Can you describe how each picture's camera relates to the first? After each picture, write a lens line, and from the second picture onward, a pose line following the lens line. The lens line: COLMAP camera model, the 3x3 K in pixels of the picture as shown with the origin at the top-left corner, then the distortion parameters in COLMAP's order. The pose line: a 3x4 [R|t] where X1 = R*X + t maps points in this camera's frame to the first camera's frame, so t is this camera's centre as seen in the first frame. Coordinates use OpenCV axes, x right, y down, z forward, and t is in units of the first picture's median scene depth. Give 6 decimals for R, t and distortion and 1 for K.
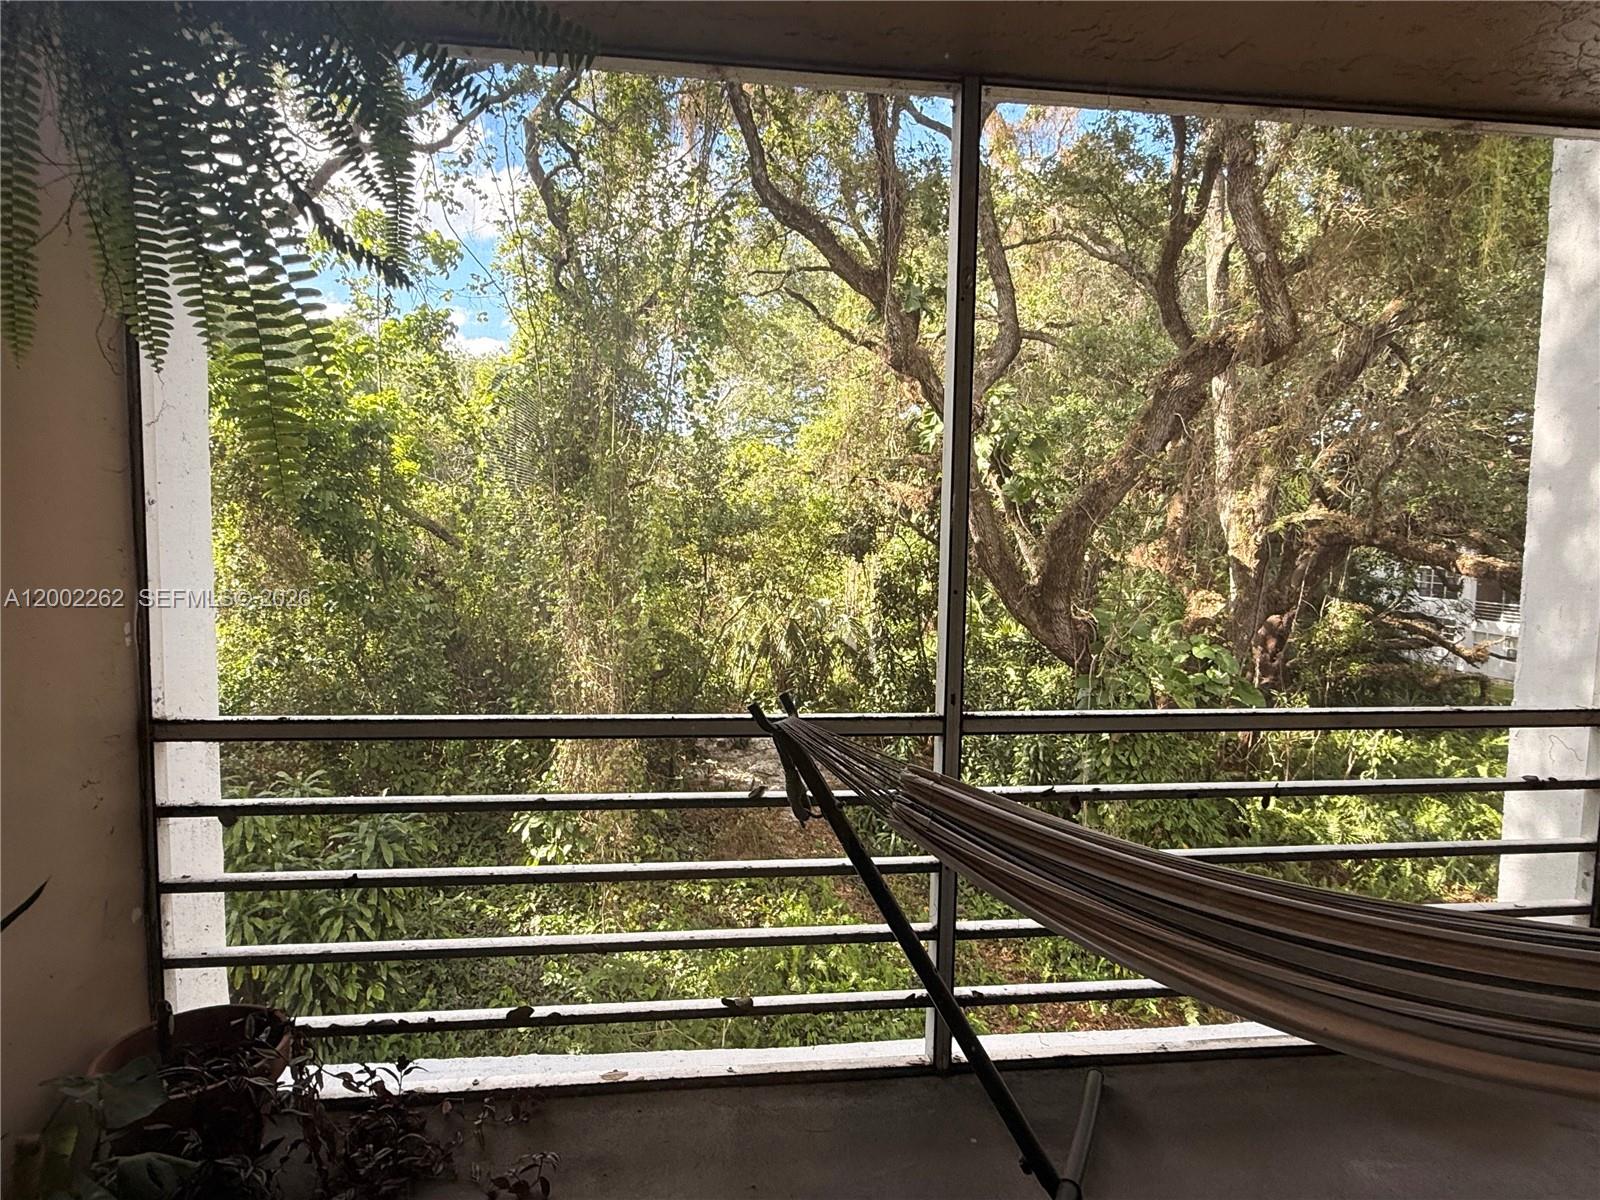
lens RADIAL K [[914.9, 0, 804.0], [0, 914.9, 610.1], [0, 0, 1]] dist [0.006401, 0.000645]
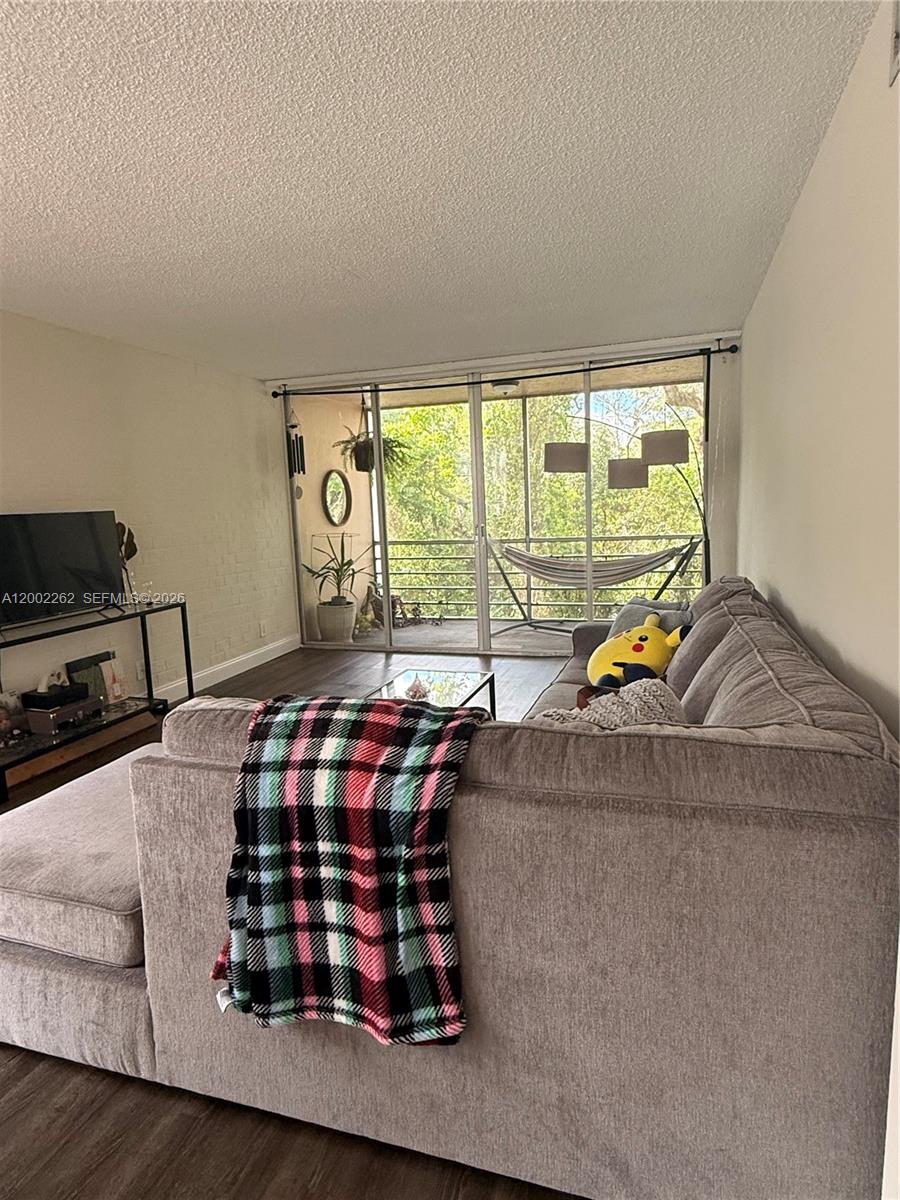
lens RADIAL K [[686.2, 0, 443.5], [0, 686.2, 597.6], [0, 0, 1]] dist [0.006401, 0.000645]
pose [[0.902171, 0.006897, -0.431324, 0.204173], [0.017432, 0.998473, 0.052429, 0.035585], [0.431027, -0.054819, 0.900672, -0.349722]]
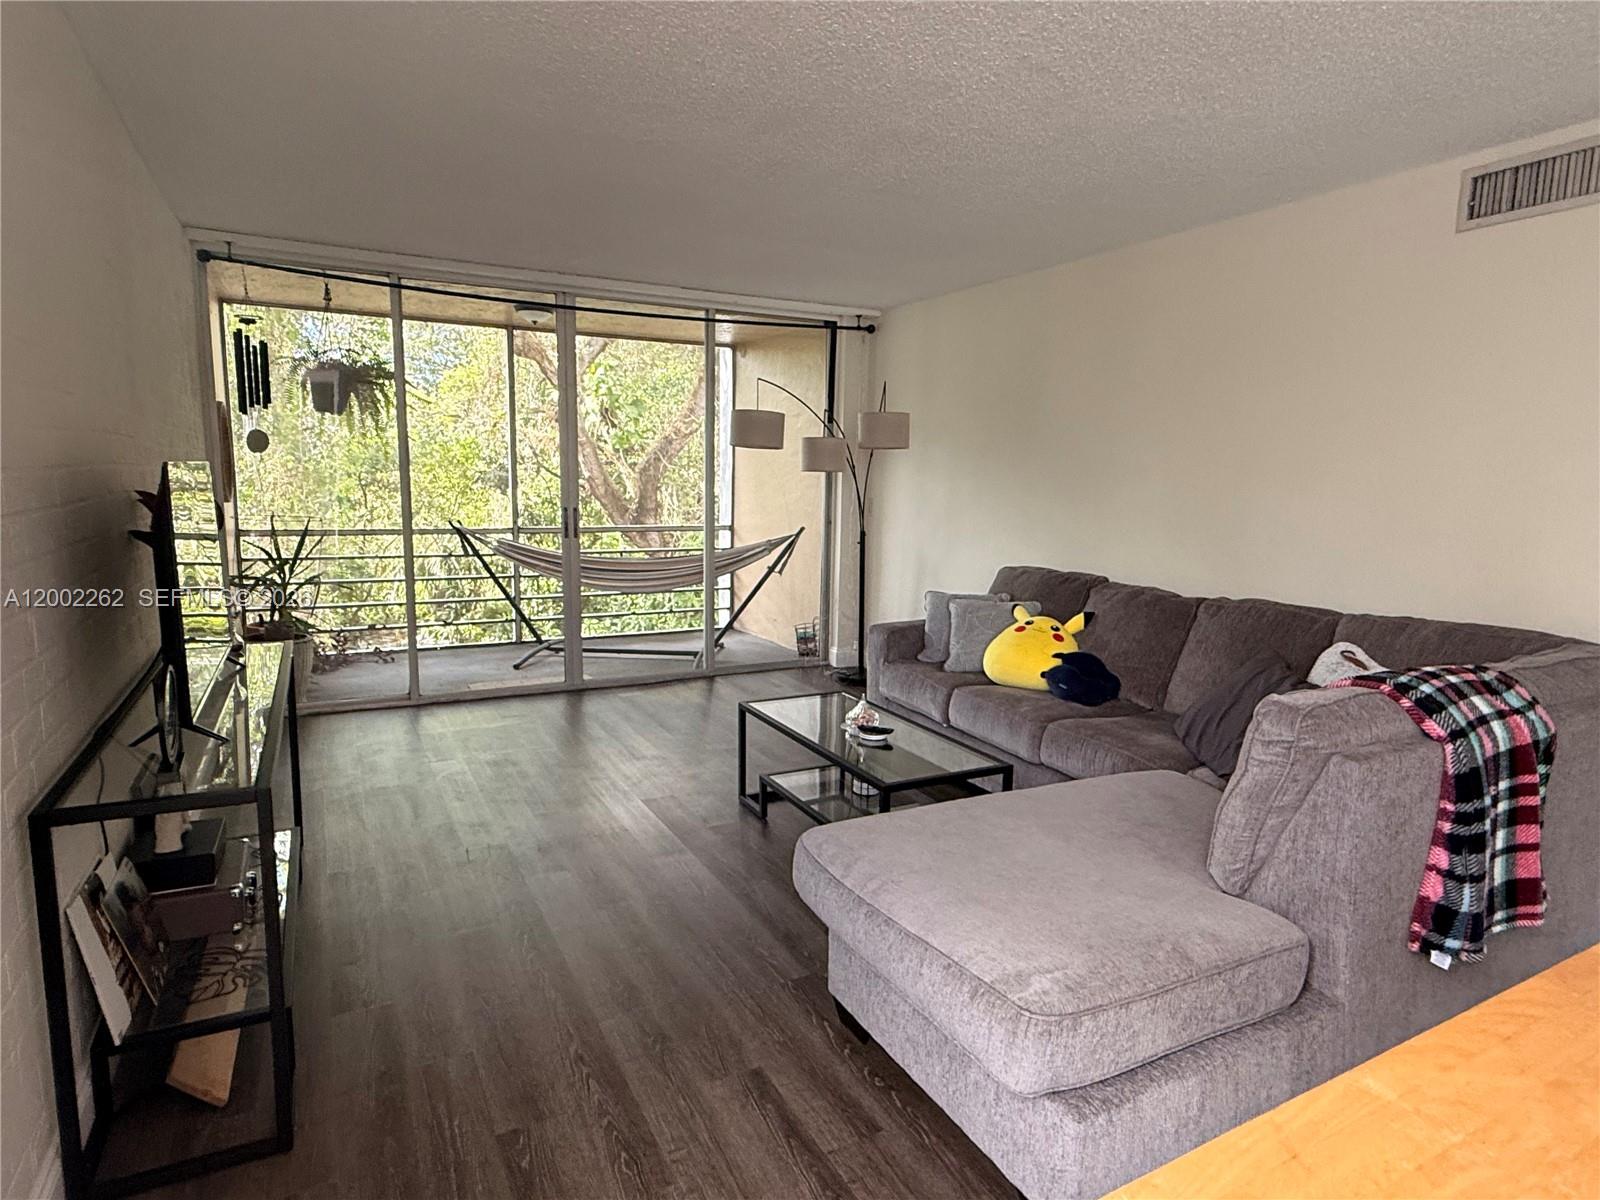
lens RADIAL K [[914.9, 0, 804.0], [0, 914.9, 610.1], [0, 0, 1]] dist [0.006401, 0.000645]
pose [[0.933359, -0.051432, 0.355240, -0.008045], [0.027618, 0.997038, 0.071786, 0.032322], [-0.357880, -0.057191, 0.932015, -0.370117]]
